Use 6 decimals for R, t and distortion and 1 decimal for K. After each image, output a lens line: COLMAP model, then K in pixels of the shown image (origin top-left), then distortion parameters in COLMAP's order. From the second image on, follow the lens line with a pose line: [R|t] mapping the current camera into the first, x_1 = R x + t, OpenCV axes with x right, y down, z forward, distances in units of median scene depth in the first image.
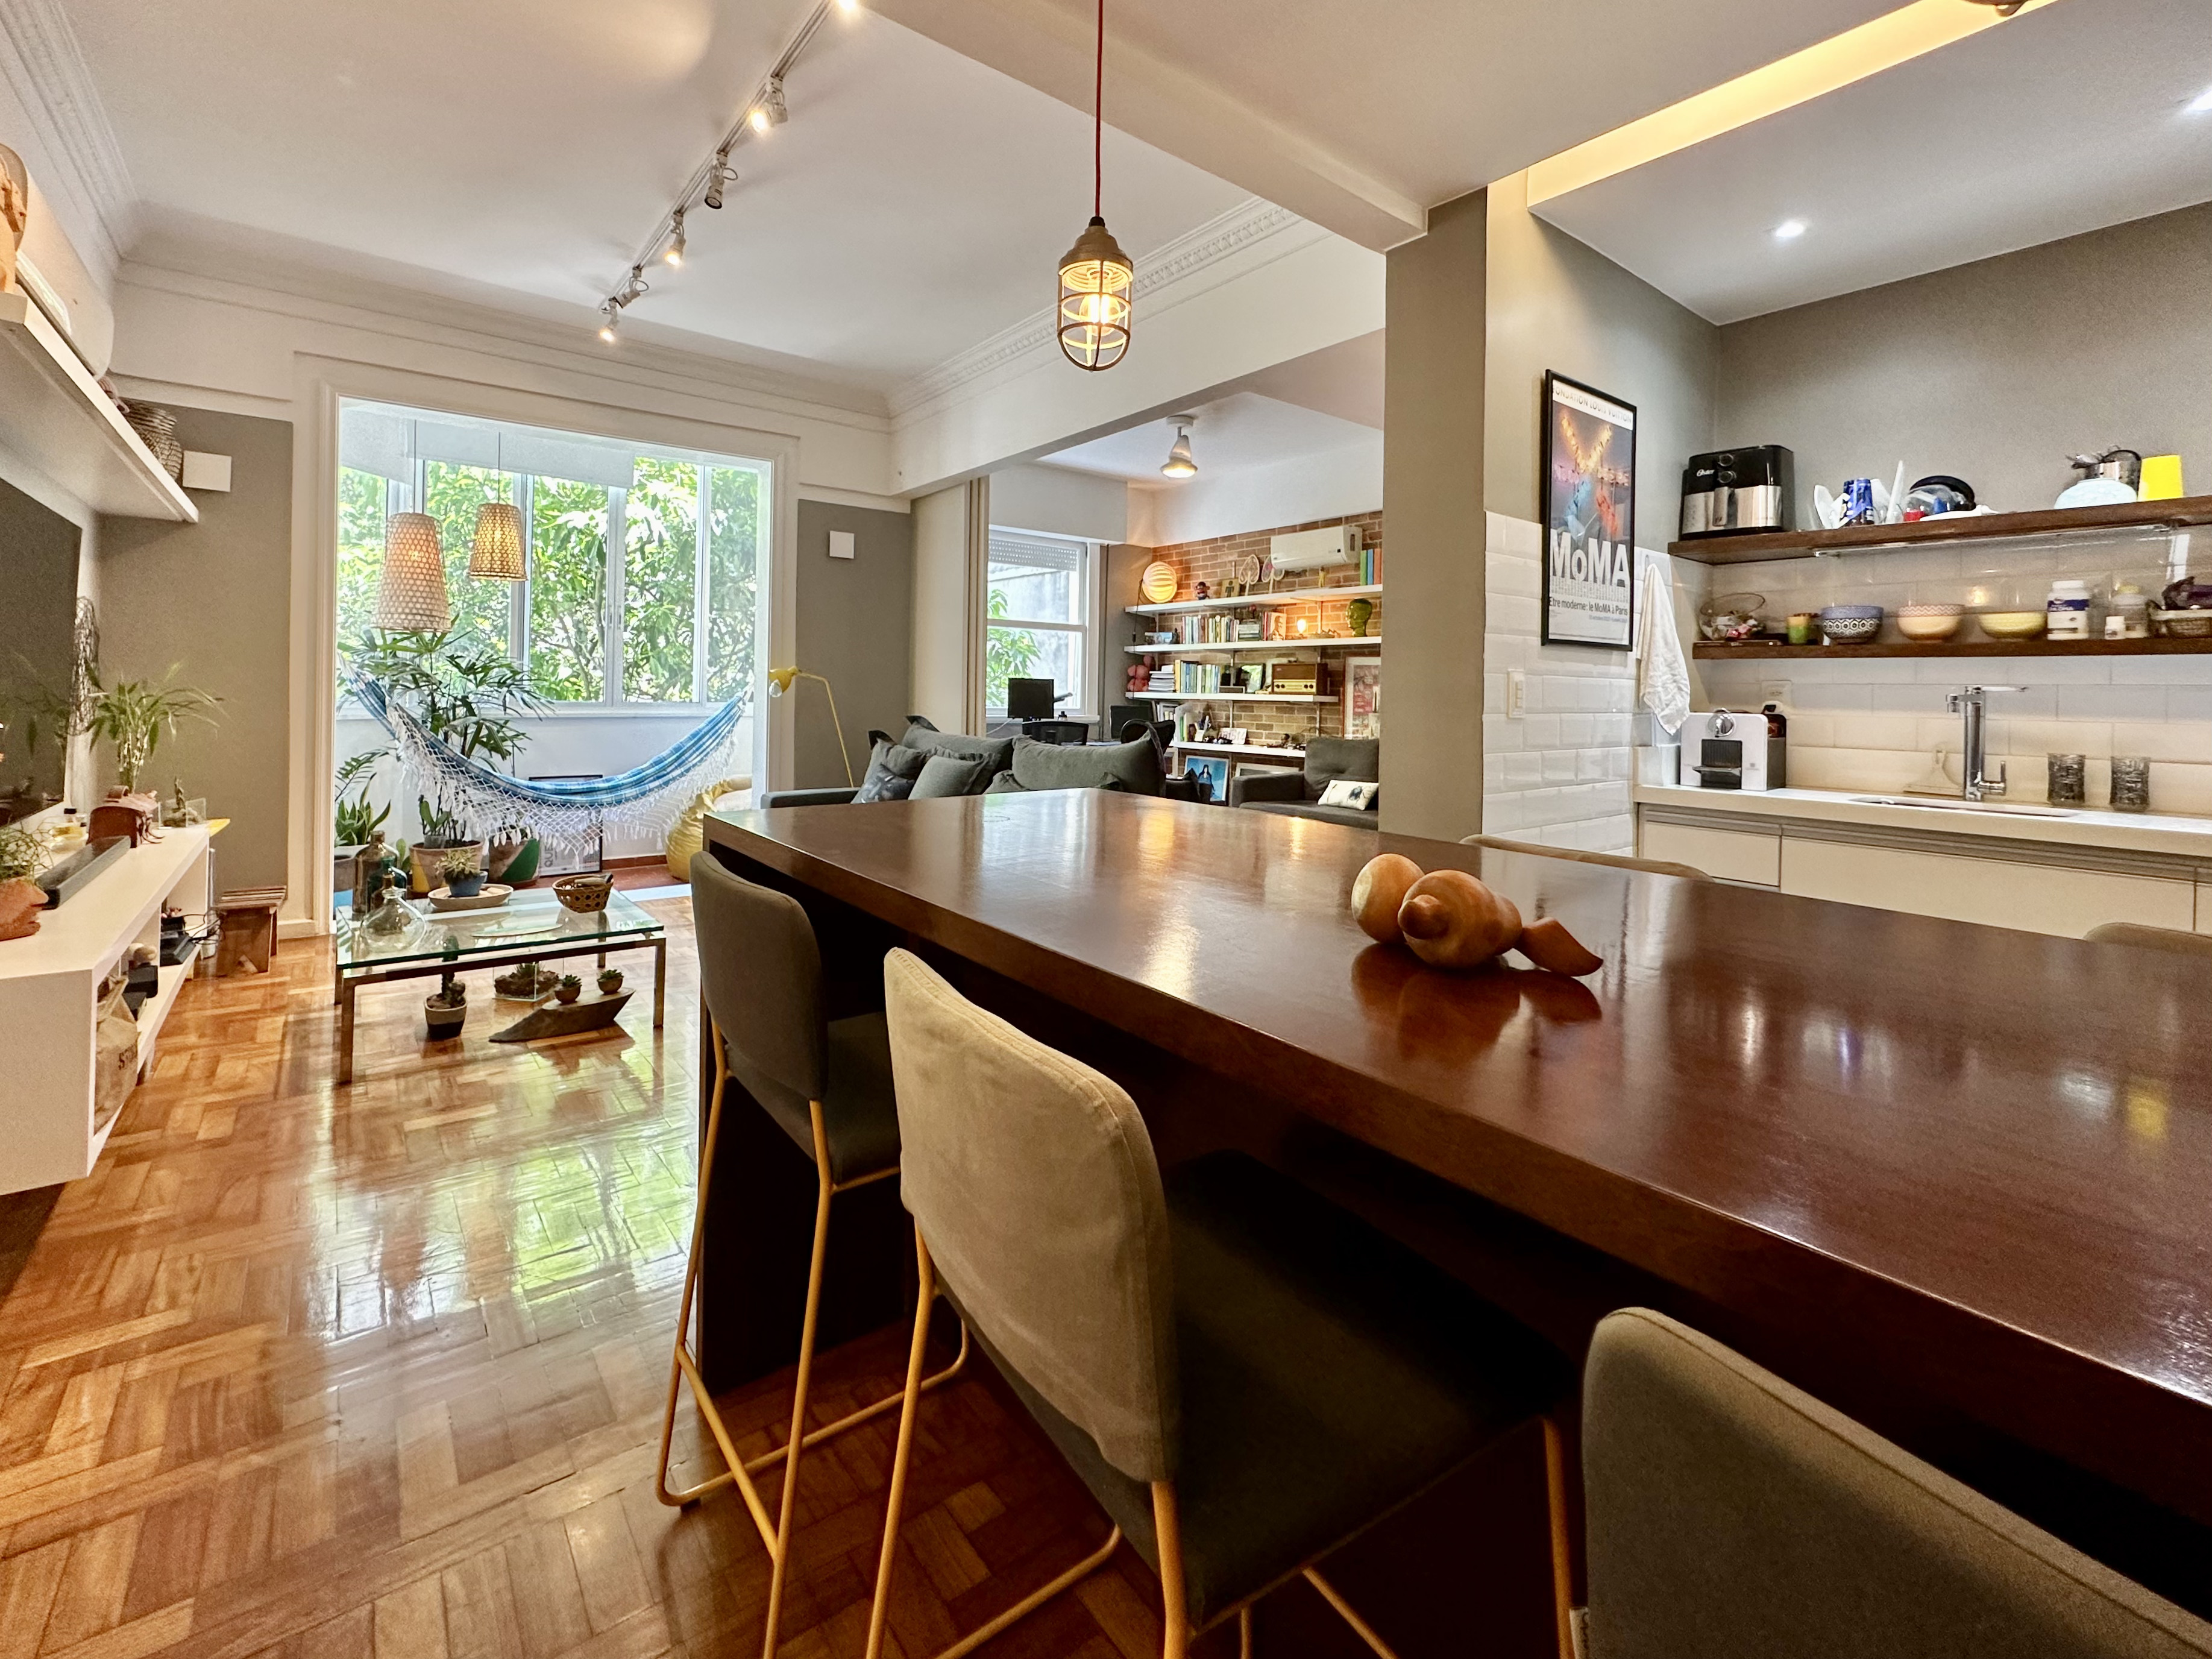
lens RADIAL K [[969.0, 0, 1073.5], [0, 969.0, 687.7], [0, 0, 1]] dist [-0.001551, -0.000198]
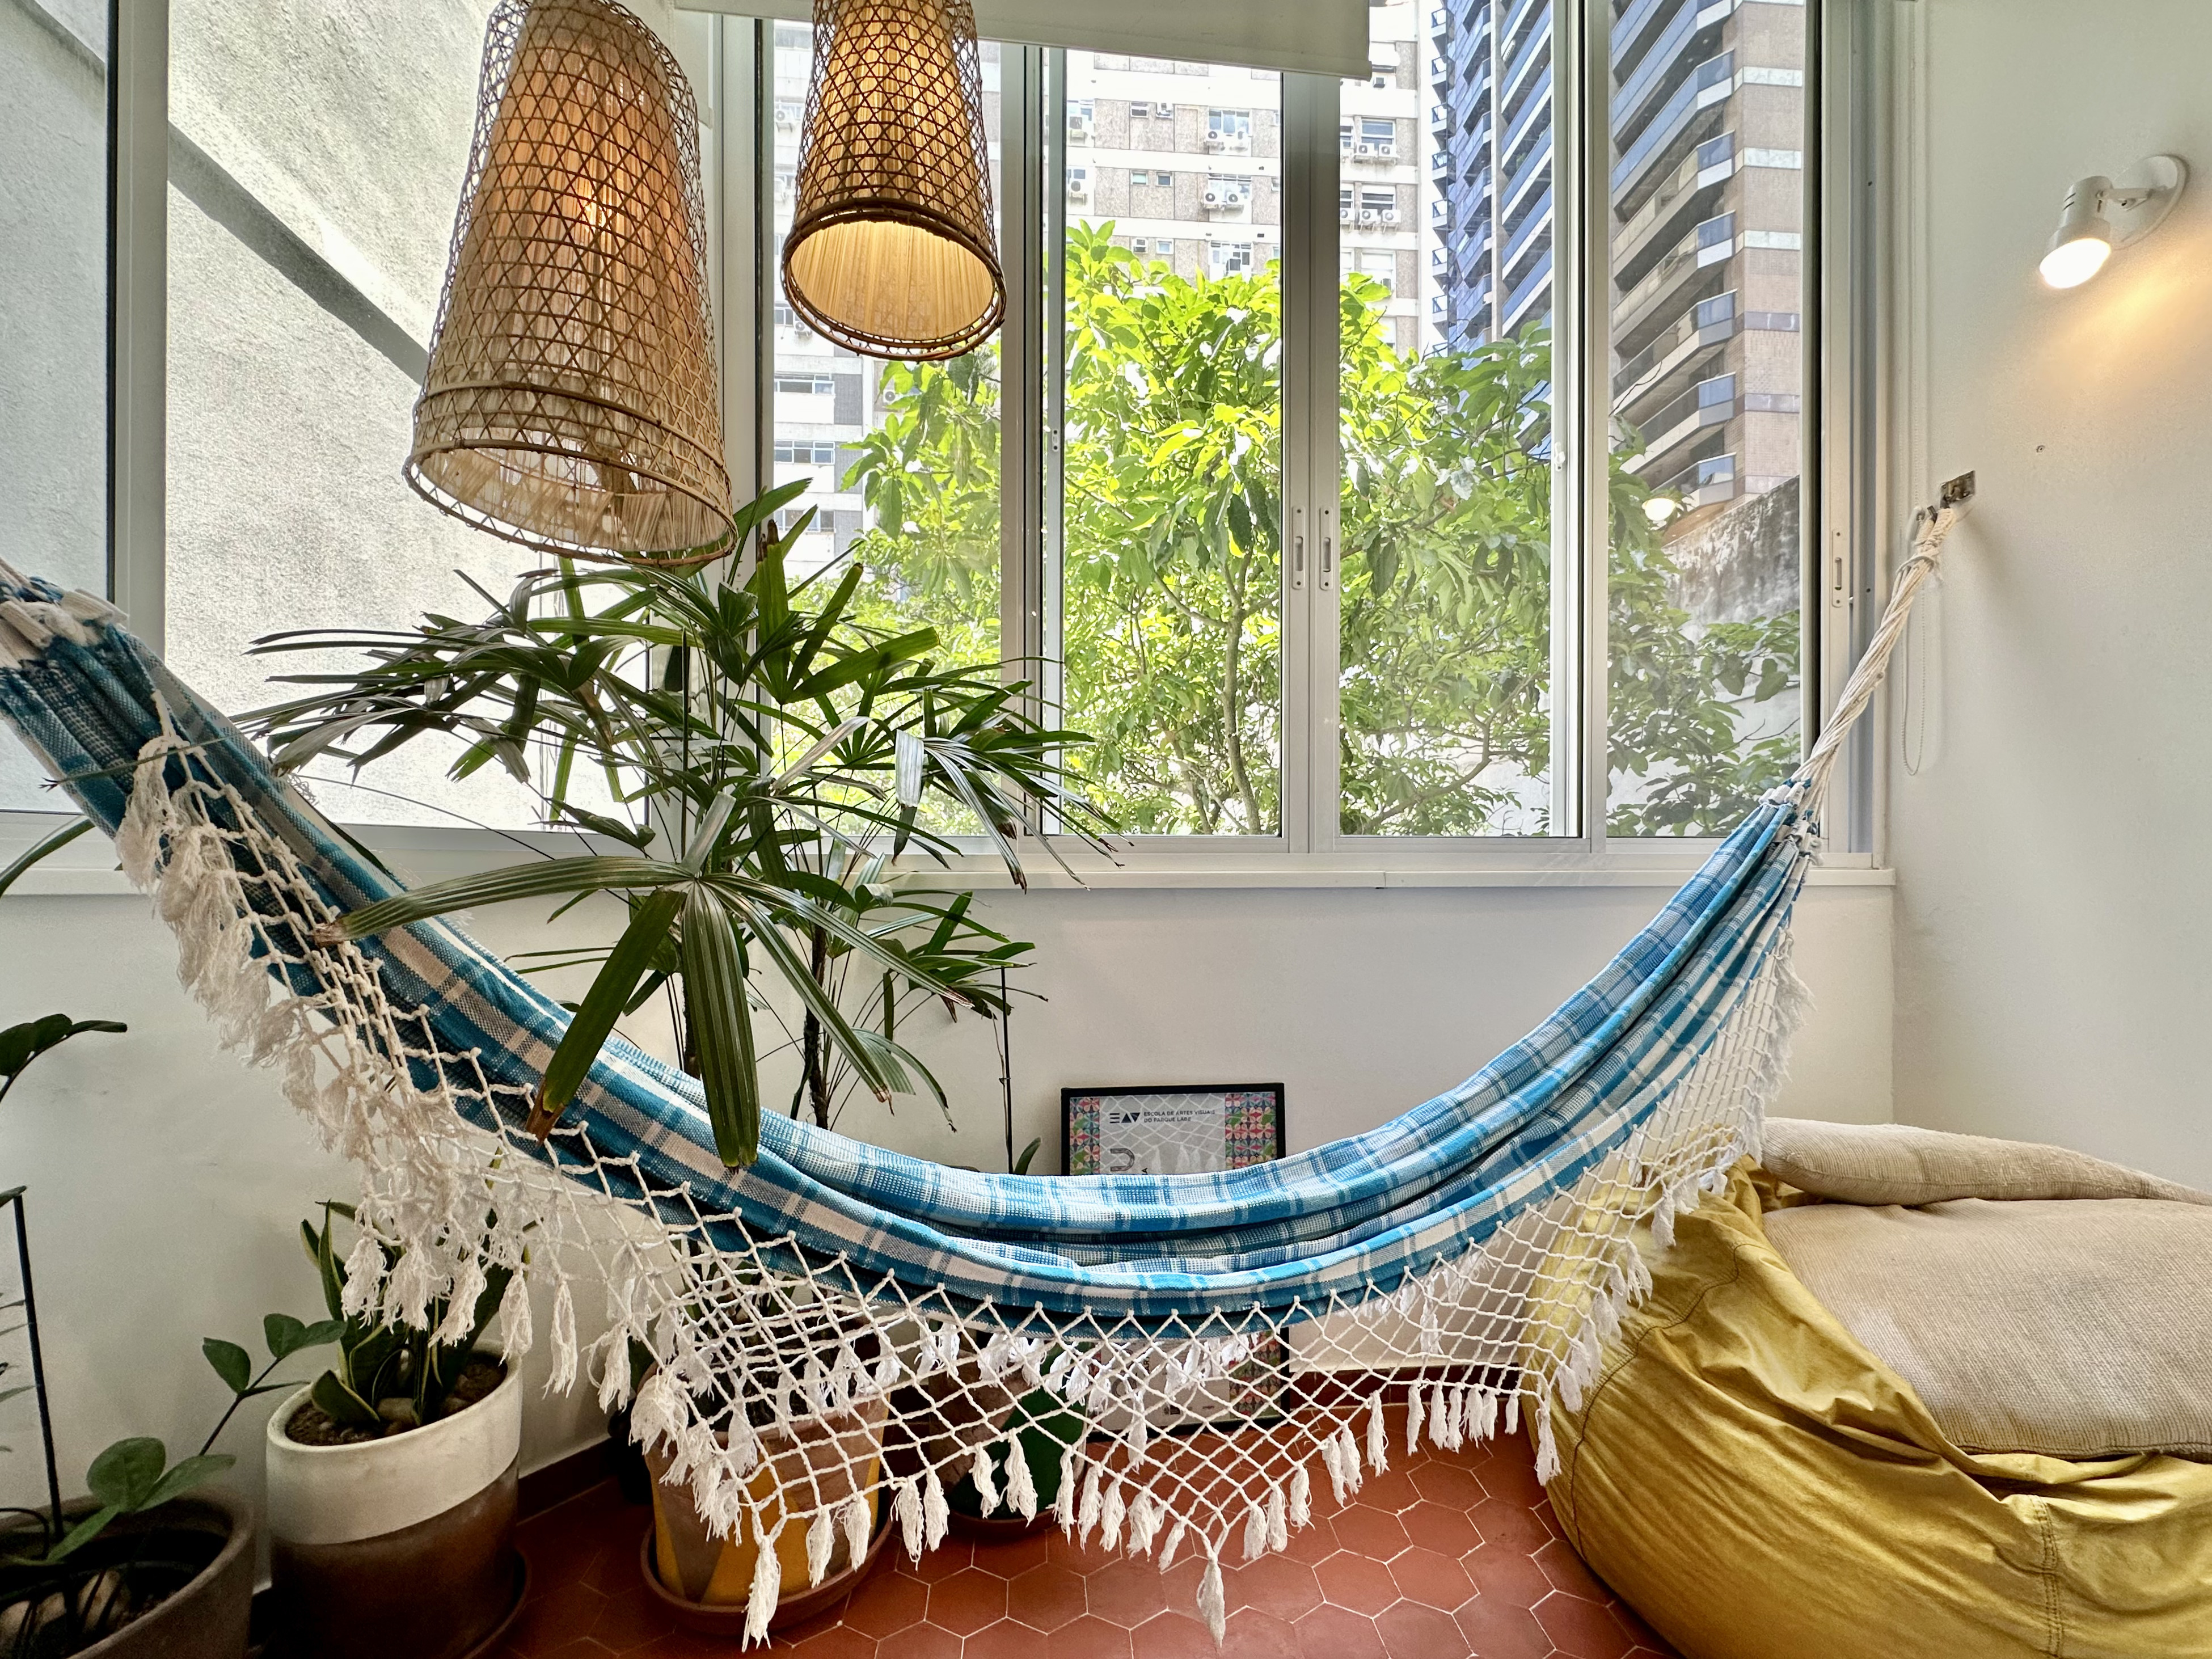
lens RADIAL K [[905.0, 0, 1107.2], [0, 905.0, 884.0], [0, 0, 1]] dist [-0.001093, -0.000022]
pose [[0.839415, -0.015048, -0.543283, -0.452946], [0.016662, 0.999859, -0.001951, 0.034469], [0.543236, -0.007415, 0.839548, 0.880205]]
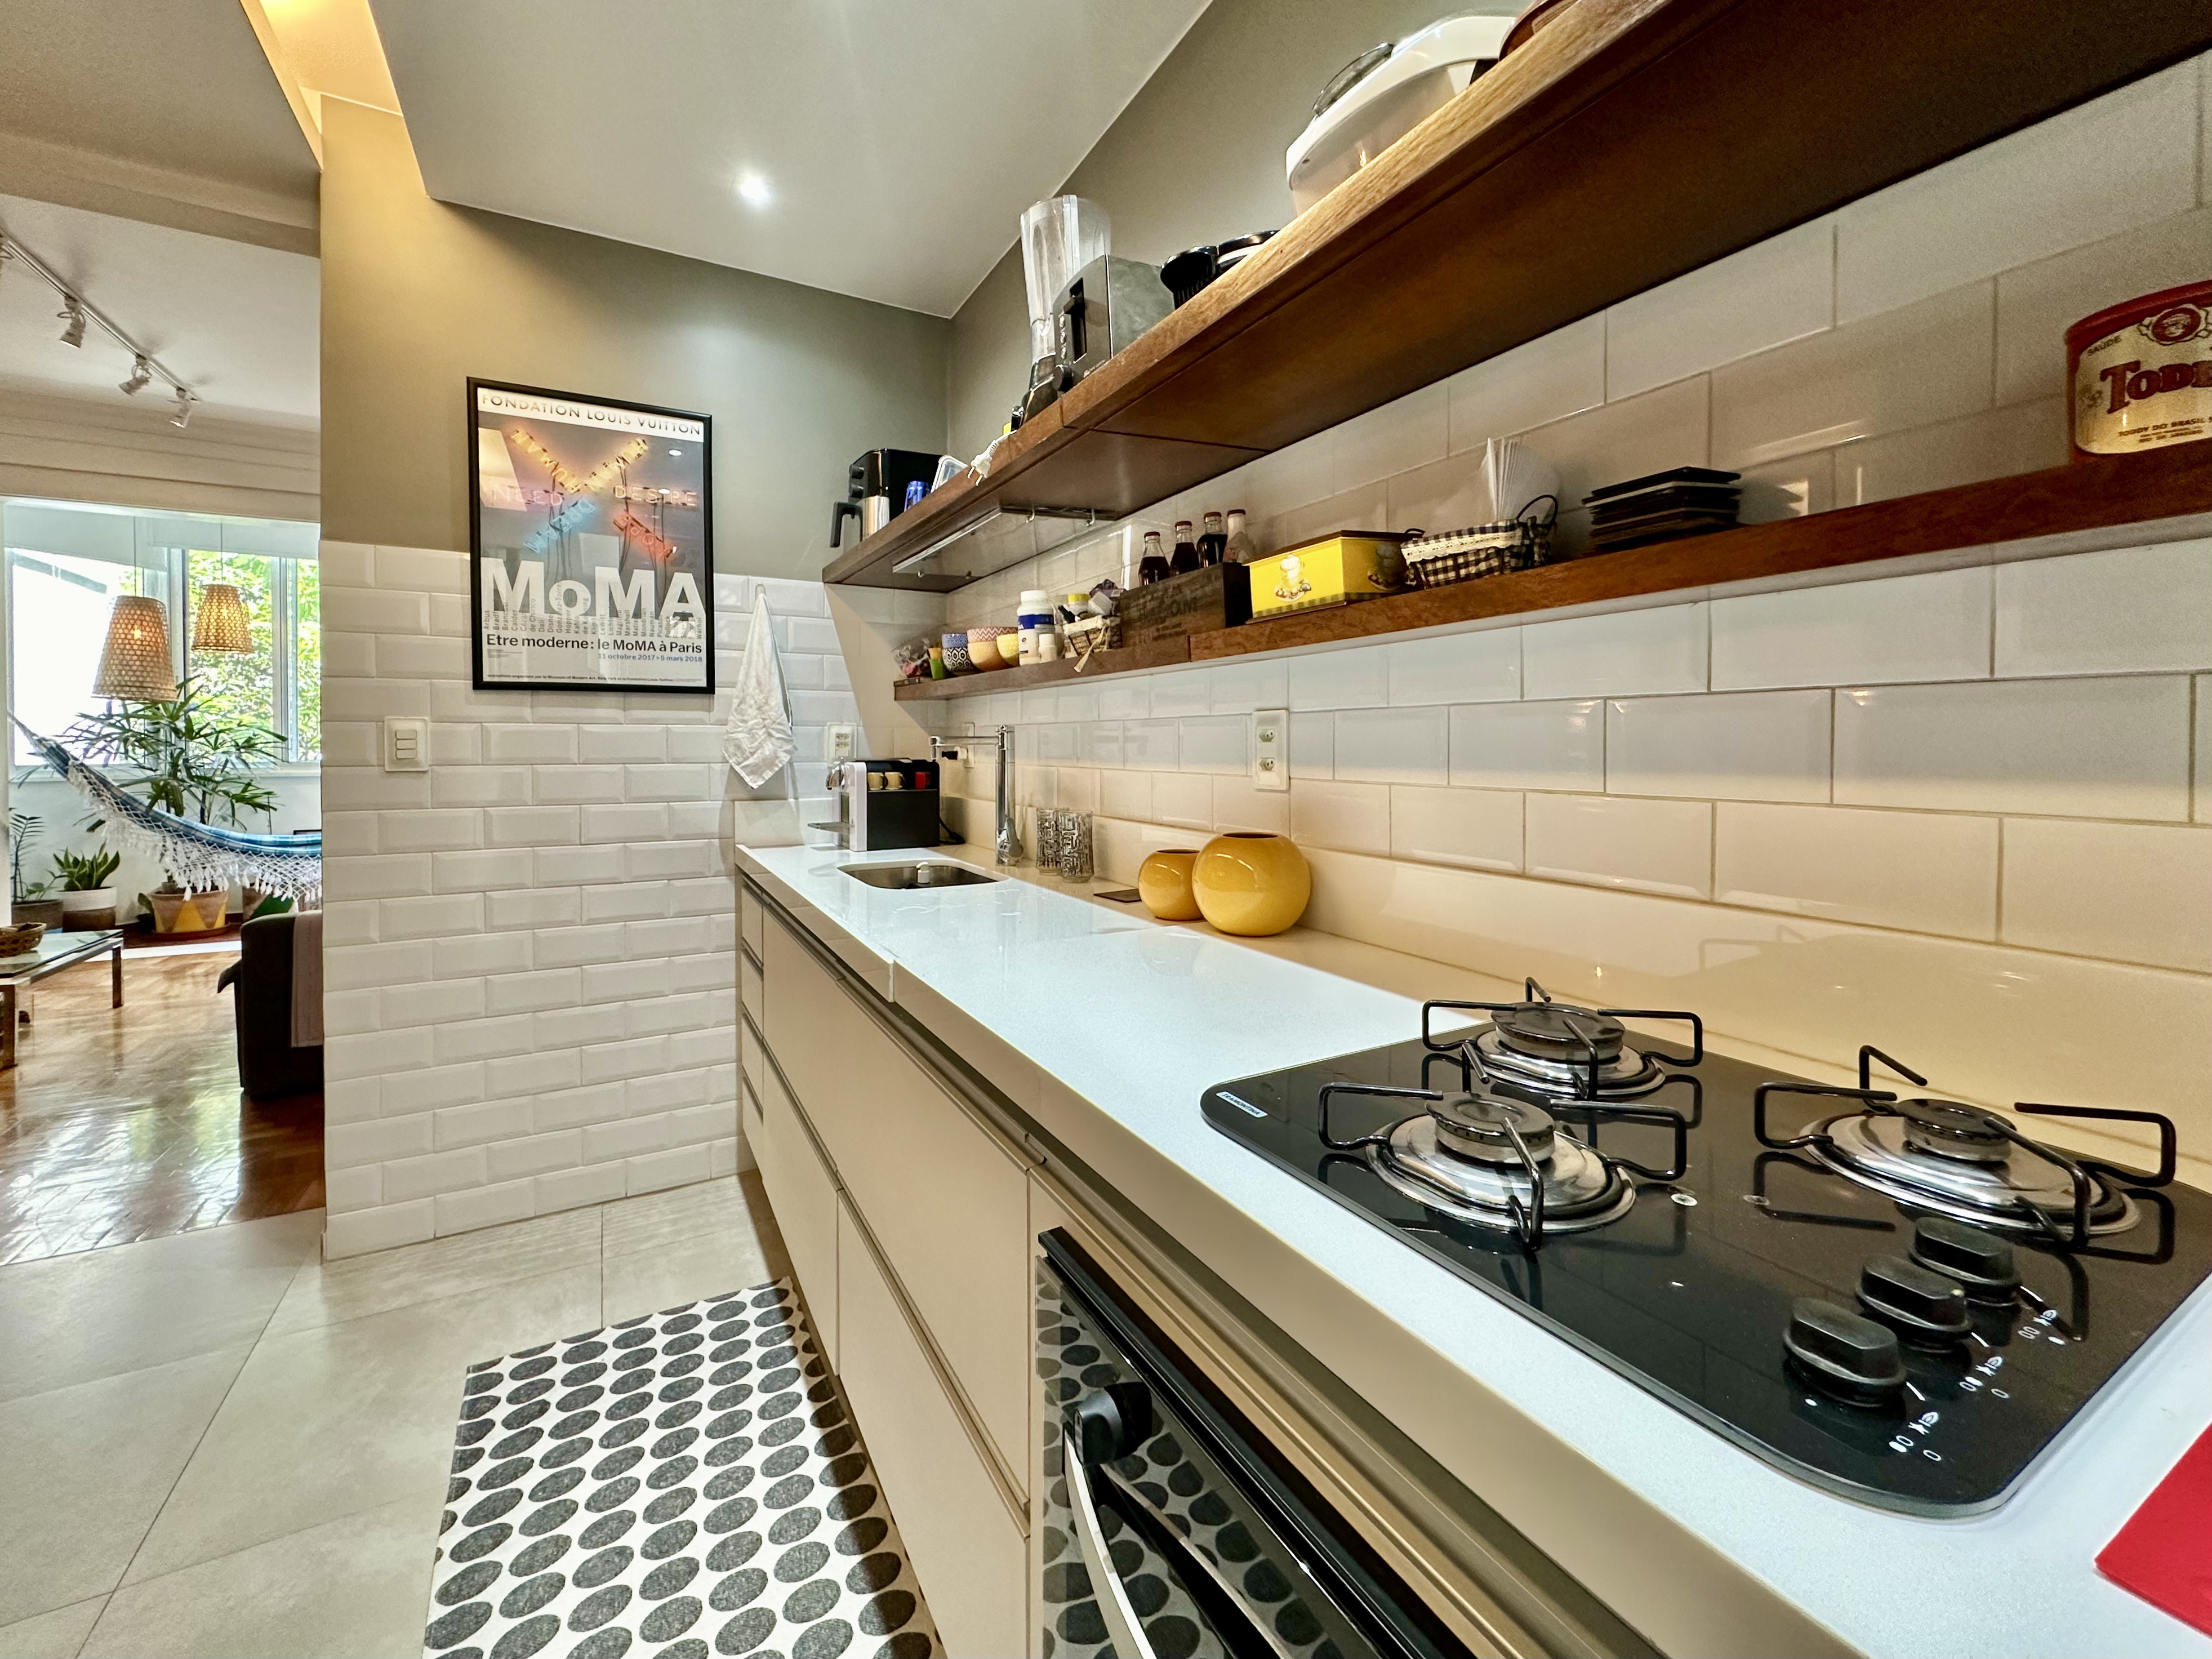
lens RADIAL K [[903.8, 0, 1086.8], [0, 903.8, 756.7], [0, 0, 1]] dist [-0.000948, 0.000425]
pose [[0.988385, -0.013024, -0.151412, 0.567133], [0.015544, 0.999759, 0.015471, 0.006829], [0.151174, -0.017645, 0.988350, 0.128451]]
